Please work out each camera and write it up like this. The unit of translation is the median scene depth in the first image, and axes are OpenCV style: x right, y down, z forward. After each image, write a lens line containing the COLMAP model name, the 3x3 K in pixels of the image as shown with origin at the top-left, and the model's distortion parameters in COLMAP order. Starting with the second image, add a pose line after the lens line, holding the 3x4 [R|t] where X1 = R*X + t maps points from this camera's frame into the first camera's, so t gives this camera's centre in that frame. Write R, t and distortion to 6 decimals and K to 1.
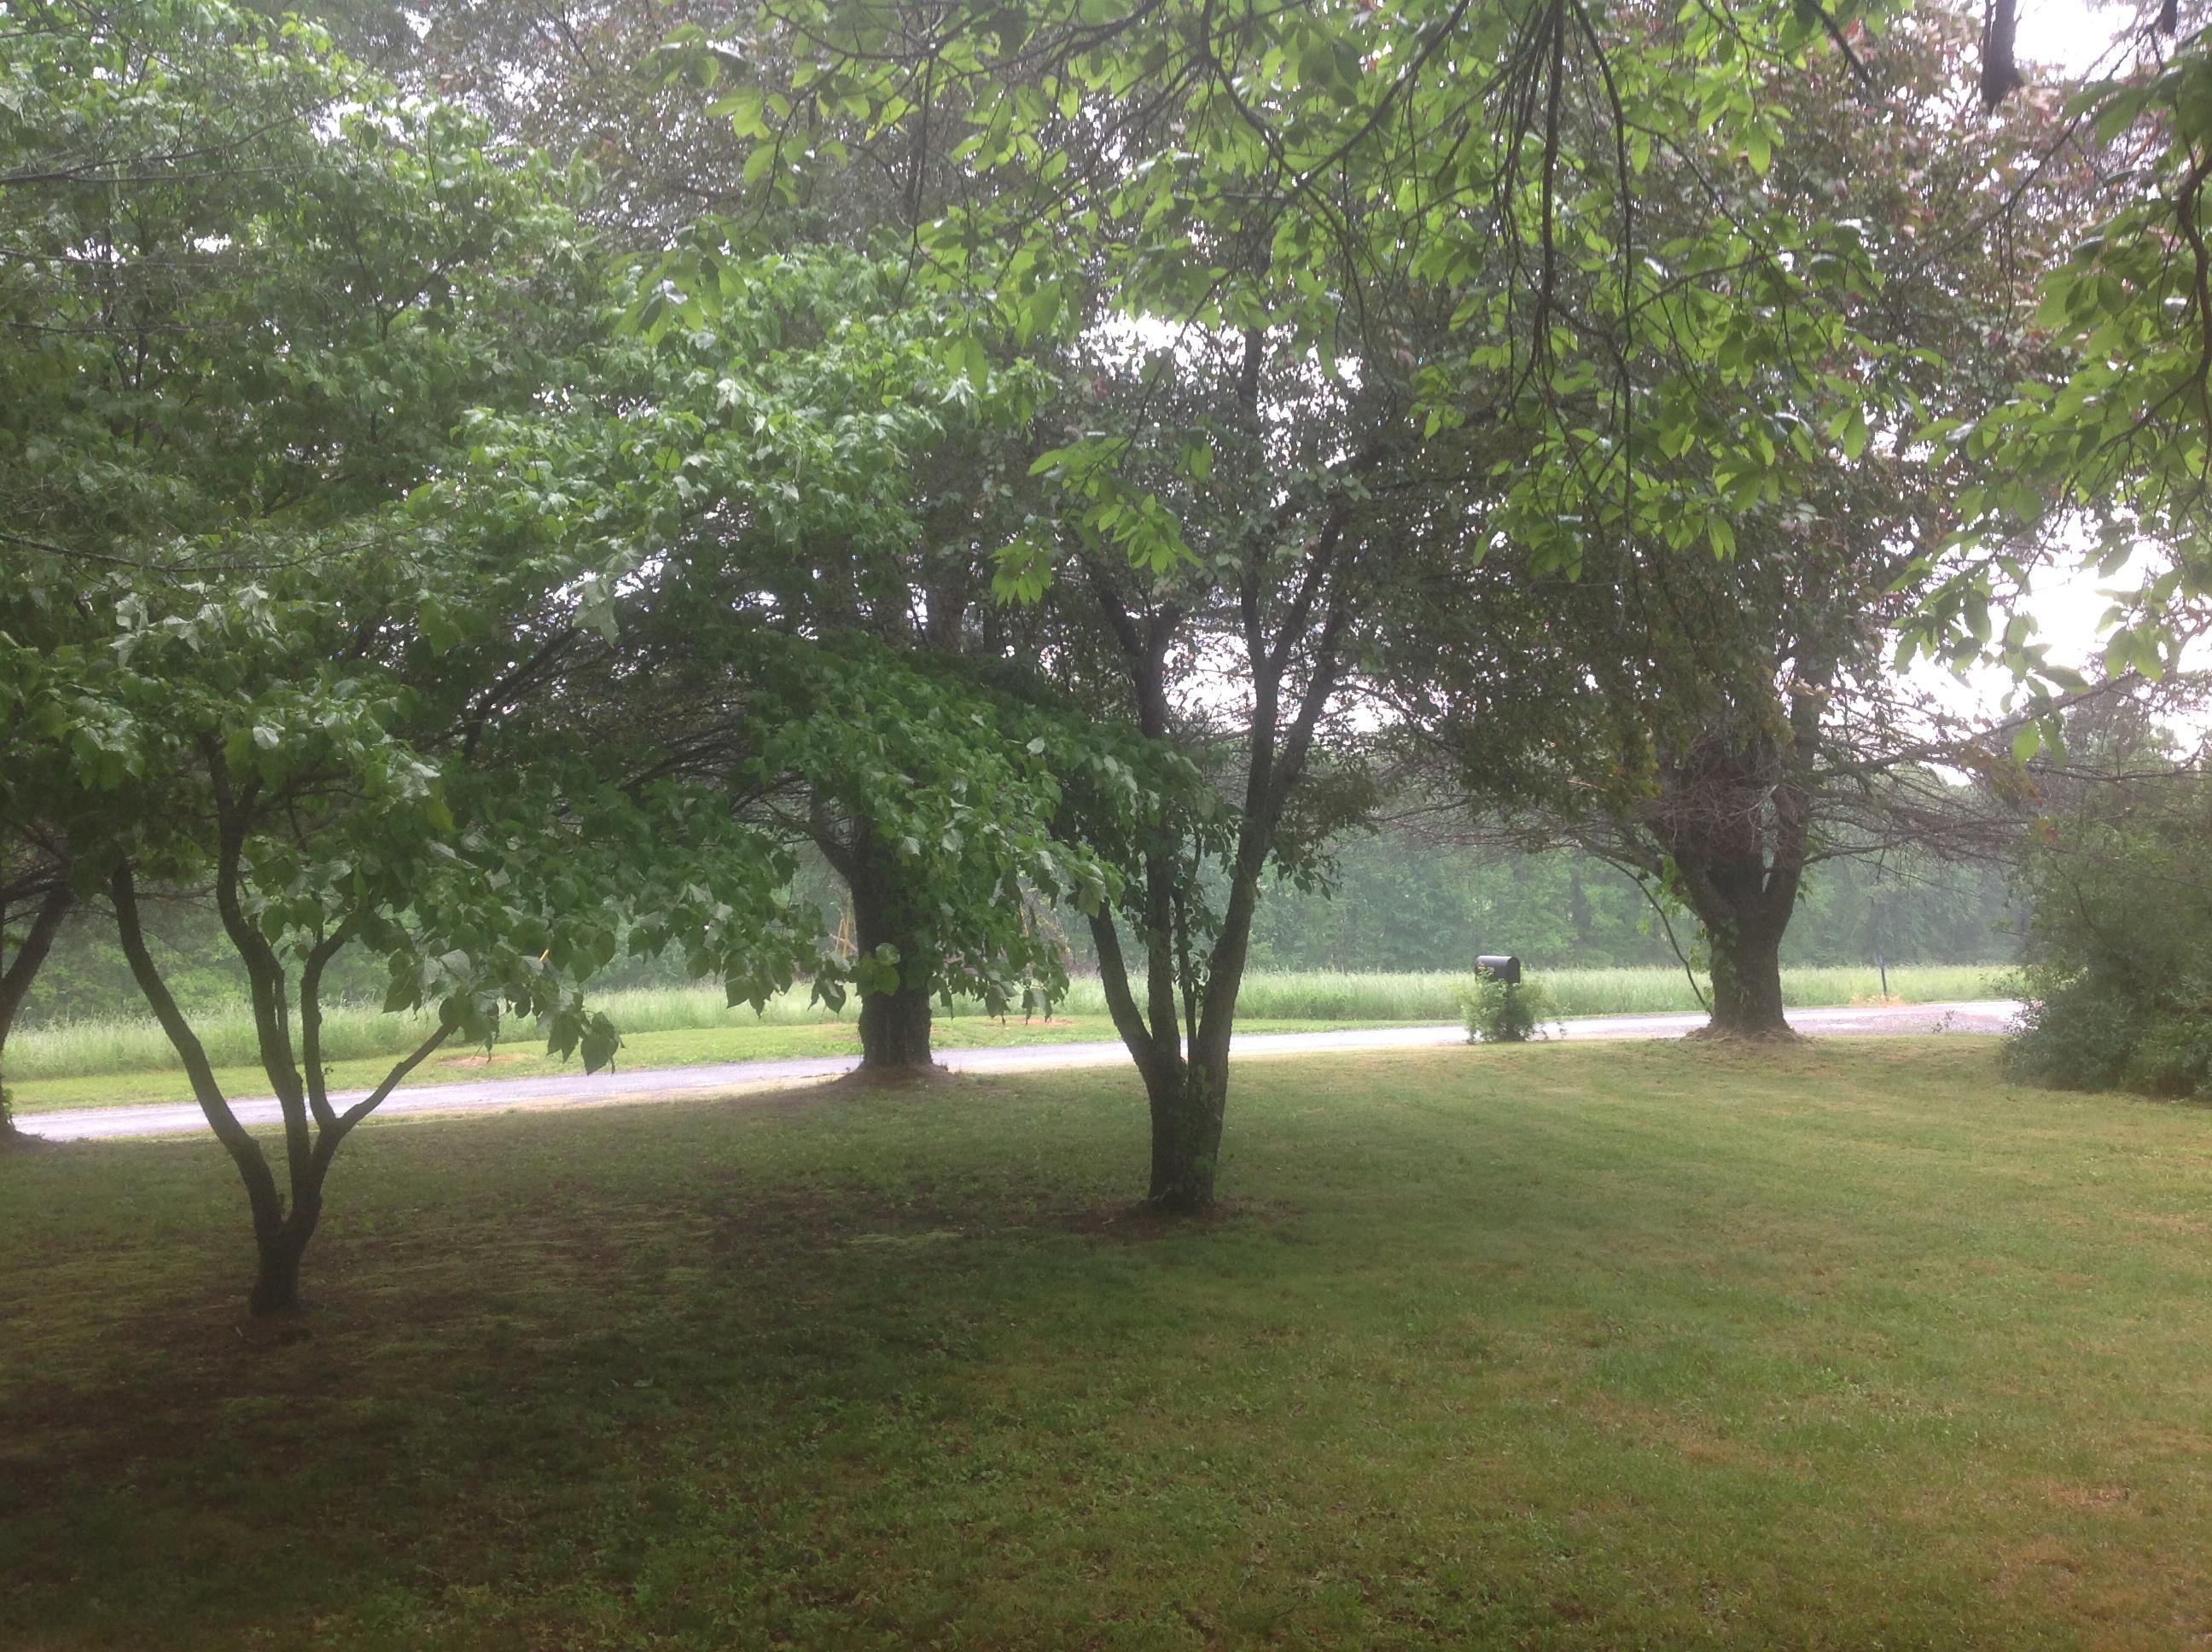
lens RADIAL K [[2067.4, 0, 1095.8], [0, 2067.4, 829.6], [0, 0, 1]] dist [0.048895, -0.123462]
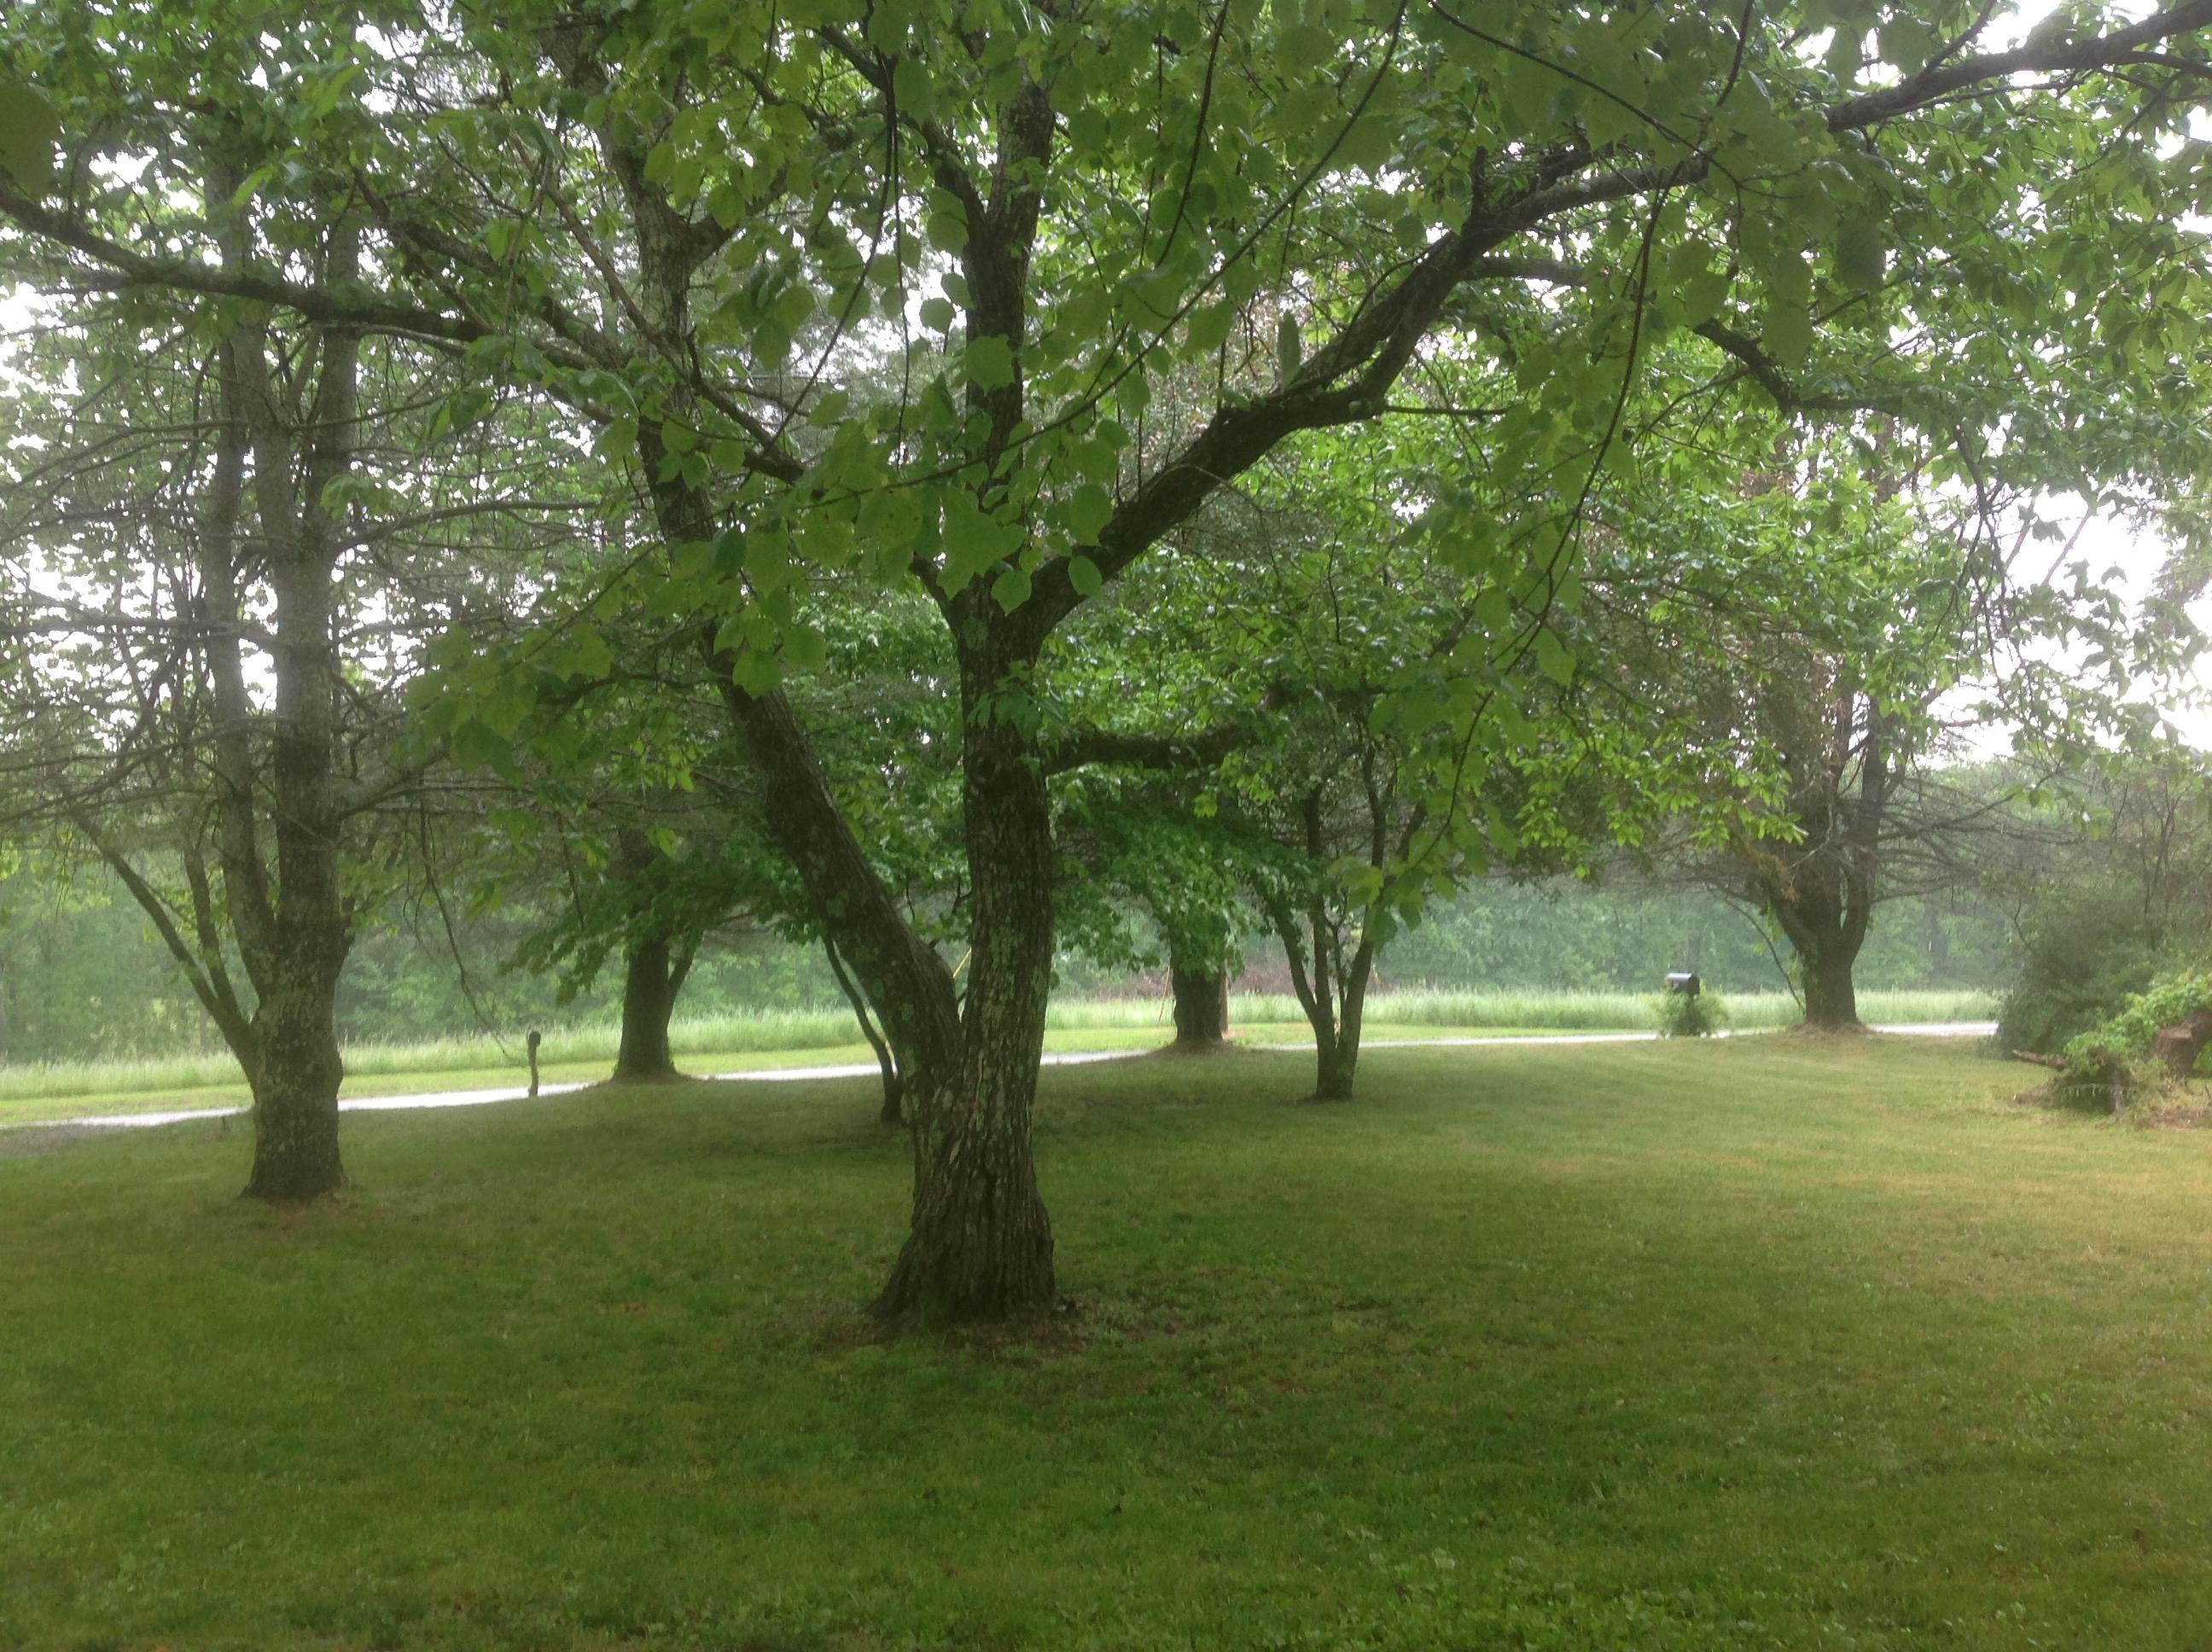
lens RADIAL K [[2067.4, 0, 1095.8], [0, 2067.4, 829.6], [0, 0, 1]] dist [0.048895, -0.123462]
pose [[0.986153, -0.016153, -0.165050, 0.134774], [0.013319, 0.999744, -0.018263, -0.024581], [0.165303, 0.015812, 0.986116, -0.833529]]
